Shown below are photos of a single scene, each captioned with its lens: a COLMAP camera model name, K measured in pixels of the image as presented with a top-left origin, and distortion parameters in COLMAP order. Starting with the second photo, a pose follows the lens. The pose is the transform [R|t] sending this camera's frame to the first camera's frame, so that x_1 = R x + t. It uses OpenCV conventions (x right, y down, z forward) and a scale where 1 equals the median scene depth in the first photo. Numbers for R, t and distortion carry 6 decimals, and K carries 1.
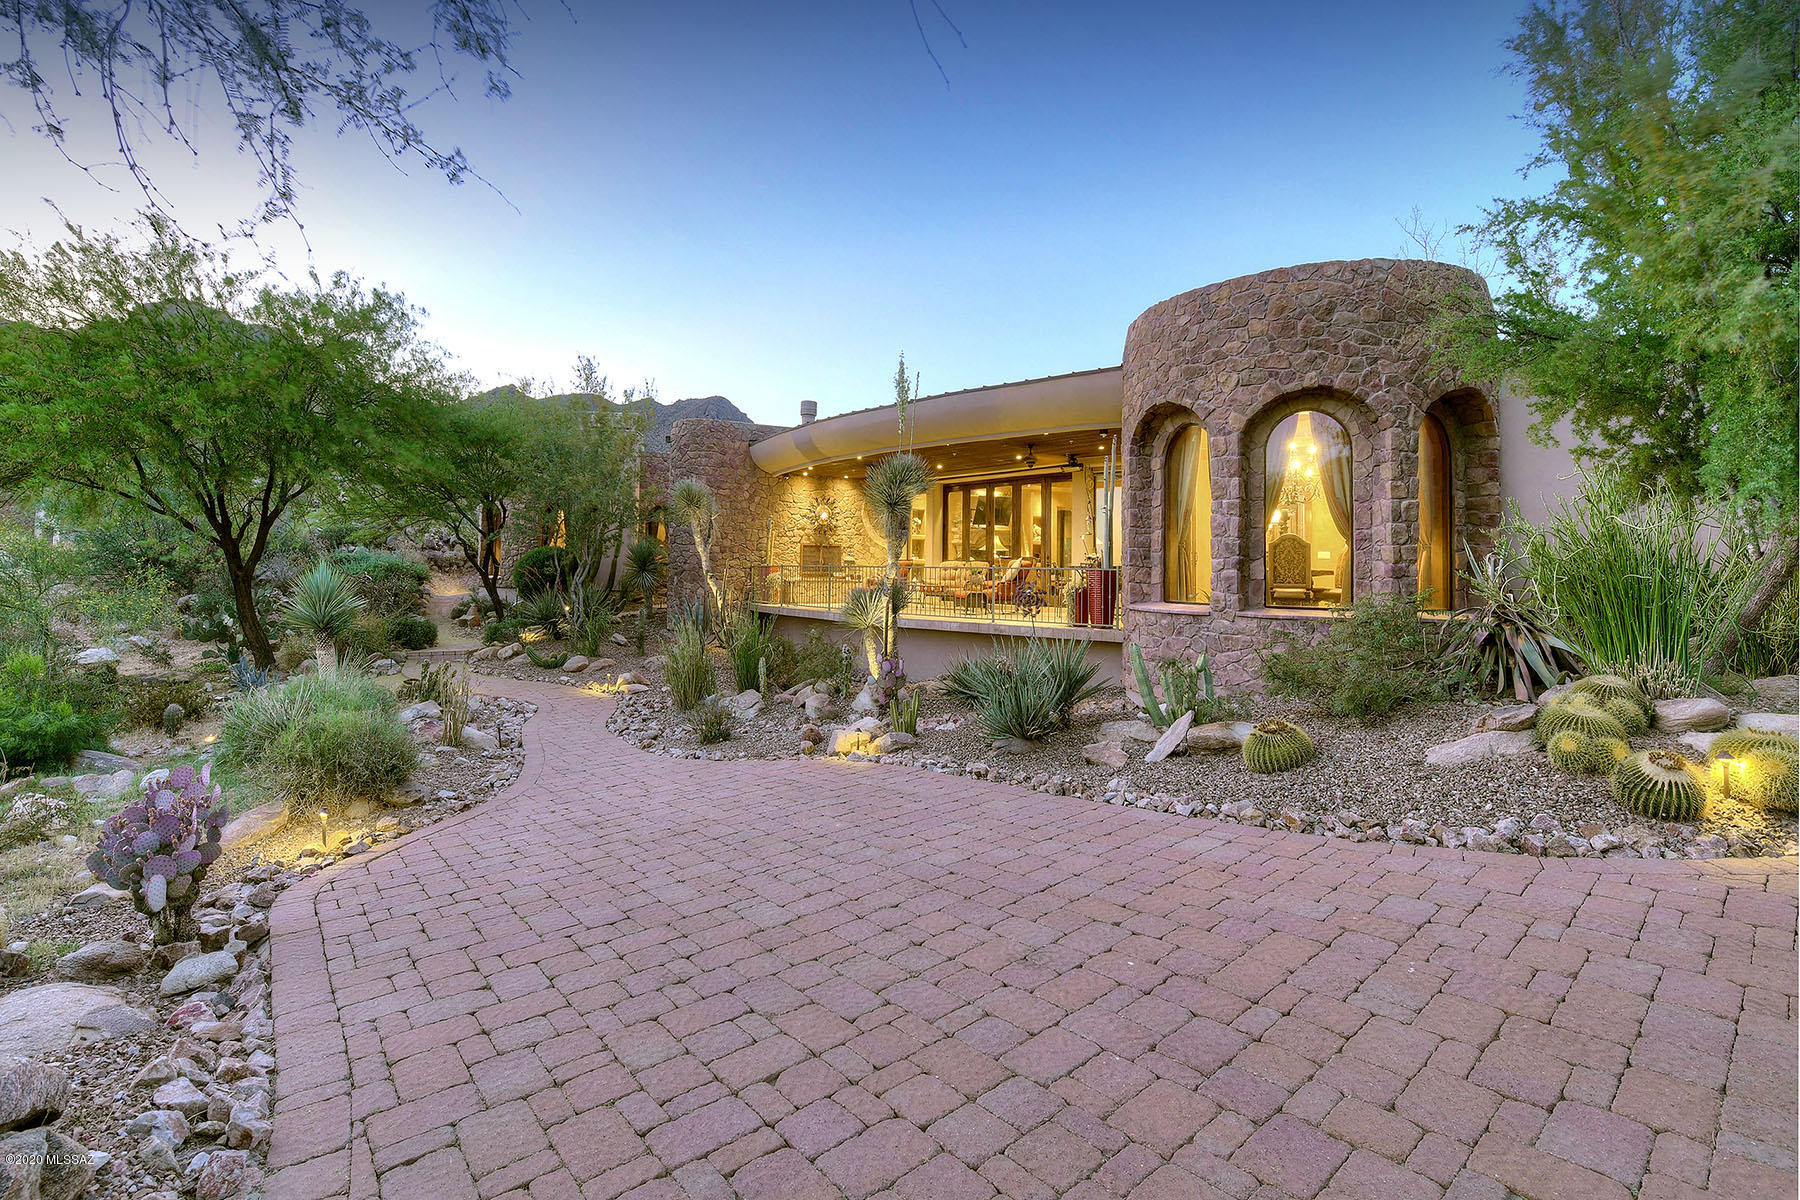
lens RADIAL K [[816.7, 0, 937.6], [0, 816.7, 591.1], [0, 0, 1]] dist [-0.032600, -0.000211]
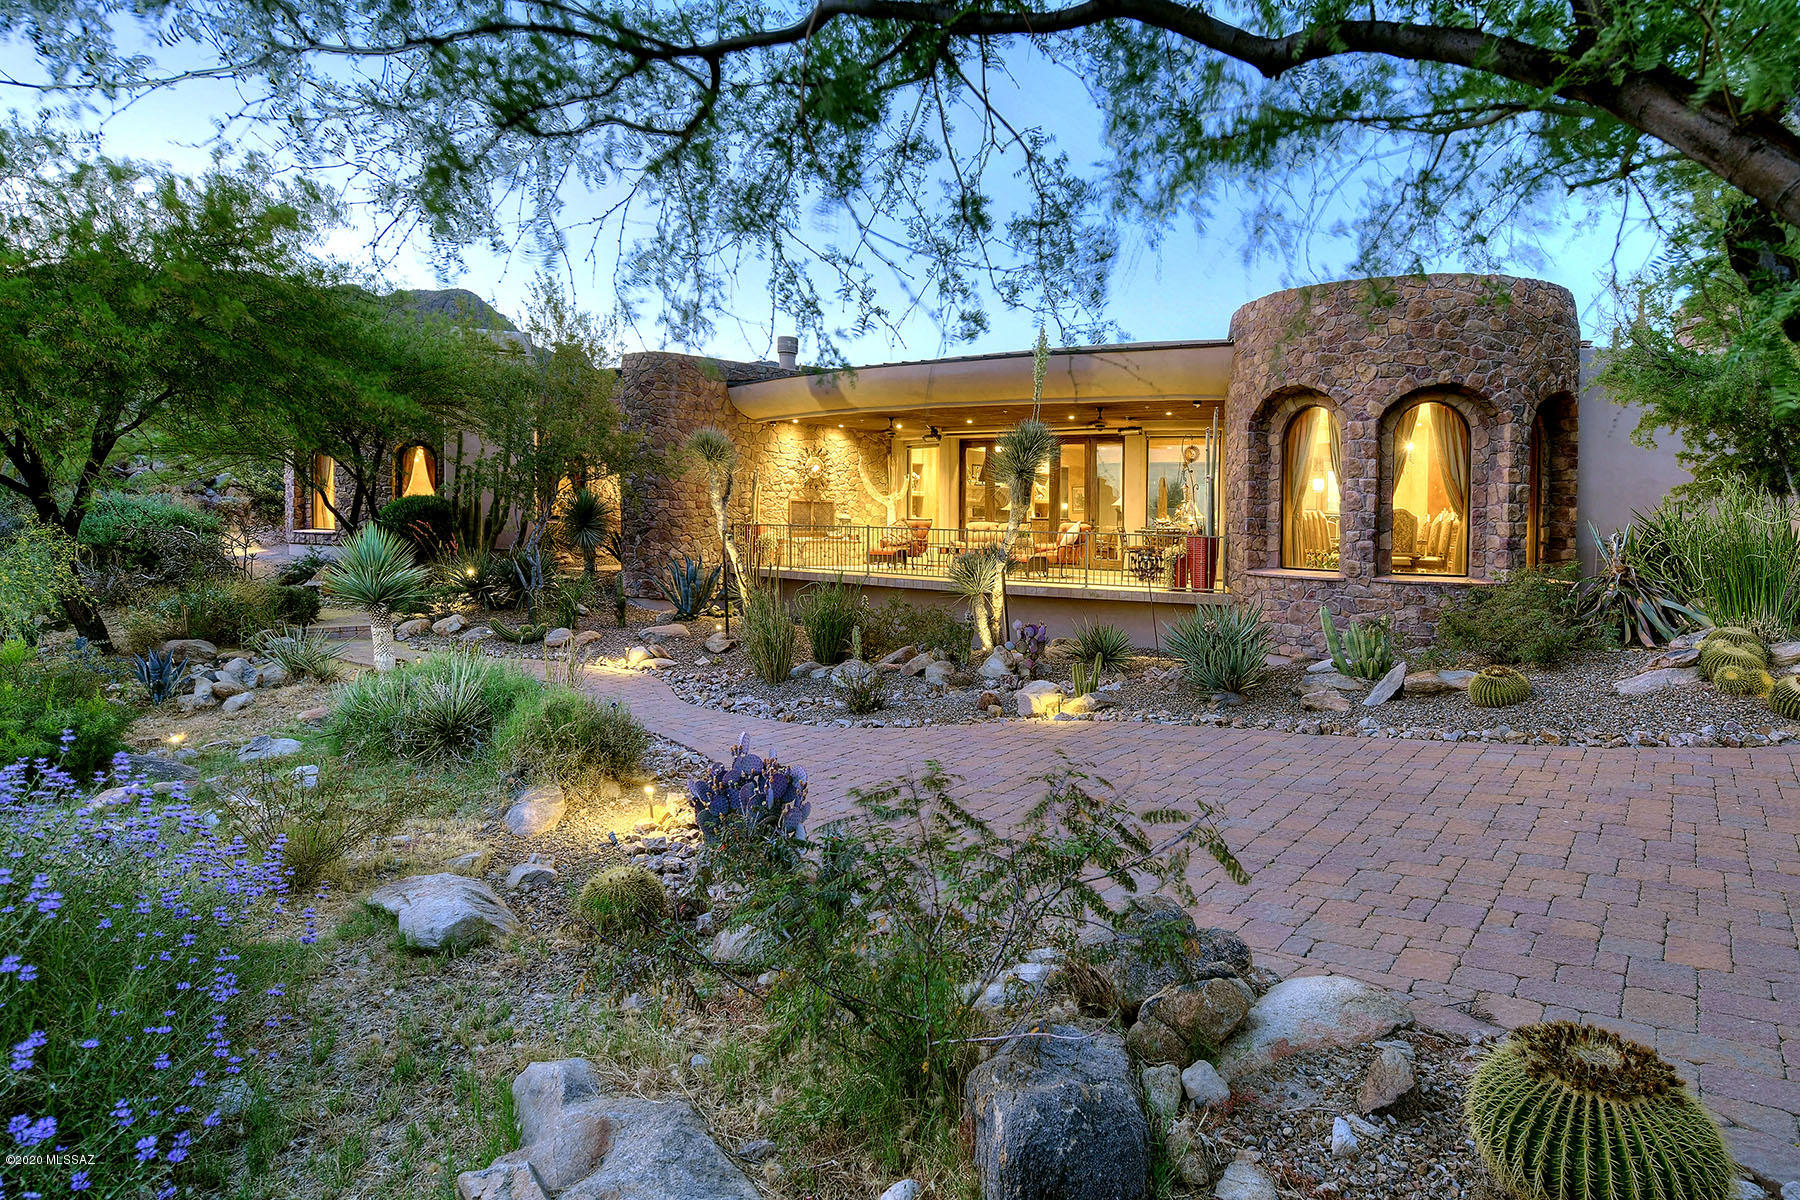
lens RADIAL K [[1001.1, 0, 900.0], [0, 1001.1, 600.0], [0, 0, 1]] dist [-0.021419, 0.001210]
pose [[0.972960, -0.011451, 0.230689, -0.593355], [-0.002138, 0.998281, 0.058568, -0.023864], [-0.230963, -0.057478, 0.971263, -0.204253]]
